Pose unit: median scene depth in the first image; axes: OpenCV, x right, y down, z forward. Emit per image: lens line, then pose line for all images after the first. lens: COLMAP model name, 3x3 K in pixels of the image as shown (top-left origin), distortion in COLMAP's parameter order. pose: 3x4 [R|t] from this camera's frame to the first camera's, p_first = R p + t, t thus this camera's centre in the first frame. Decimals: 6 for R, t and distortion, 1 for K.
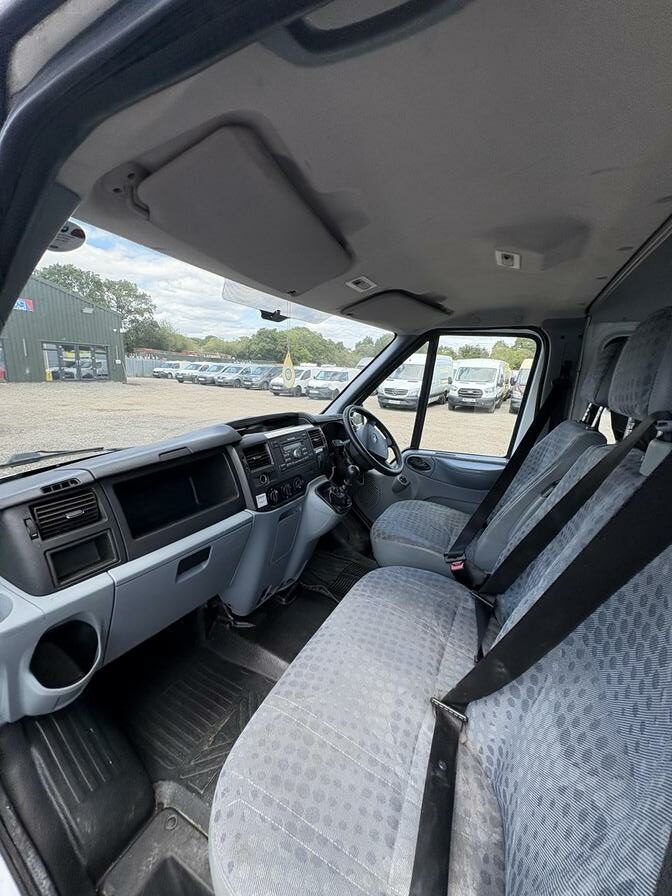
lens RADIAL K [[359.0, 0, 336.0], [0, 359.0, 448.0], [0, 0, 1]] dist [-0.001760, -0.000185]
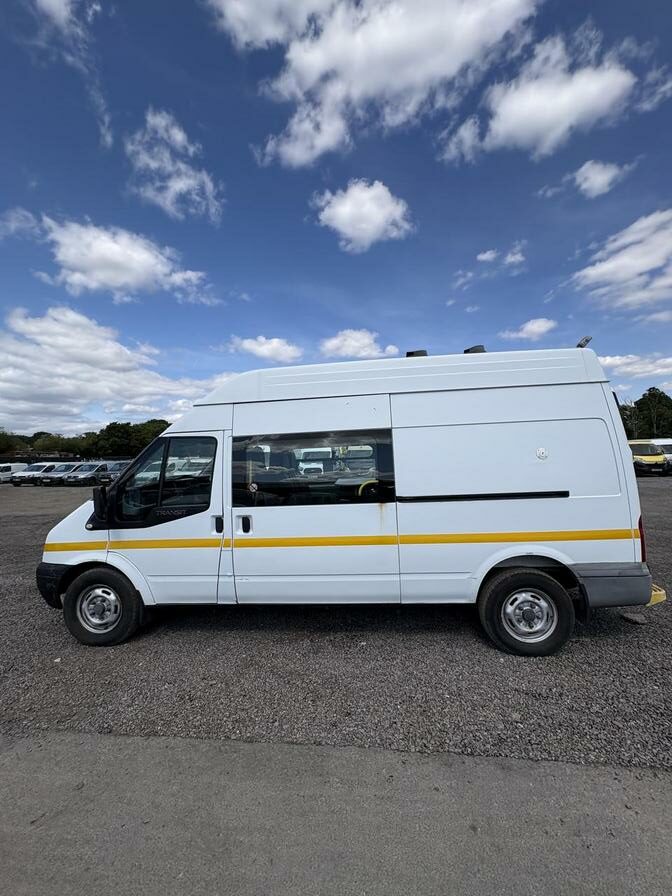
lens RADIAL K [[348.8, 0, 337.5], [0, 348.8, 449.4], [0, 0, 1]] dist [0.001567, 0.000133]
pose [[0.928506, -0.055471, 0.367150, -0.002571], [0.139244, 0.968639, -0.205793, 0.127717], [-0.344220, 0.242203, 0.907111, -0.589857]]
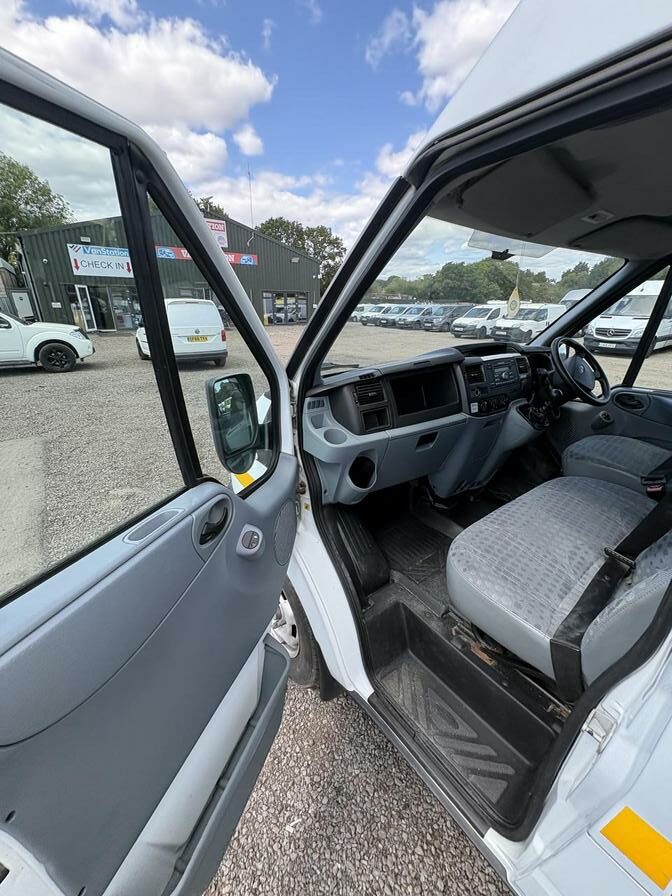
lens RADIAL K [[358.1, 0, 338.2], [0, 358.1, 448.3], [0, 0, 1]] dist [0.001307, -0.000154]
pose [[0.893619, 0.133346, -0.428560, -0.013205], [-0.066756, 0.983714, 0.166883, 0.019765], [0.443834, -0.120521, 0.887967, -0.074031]]
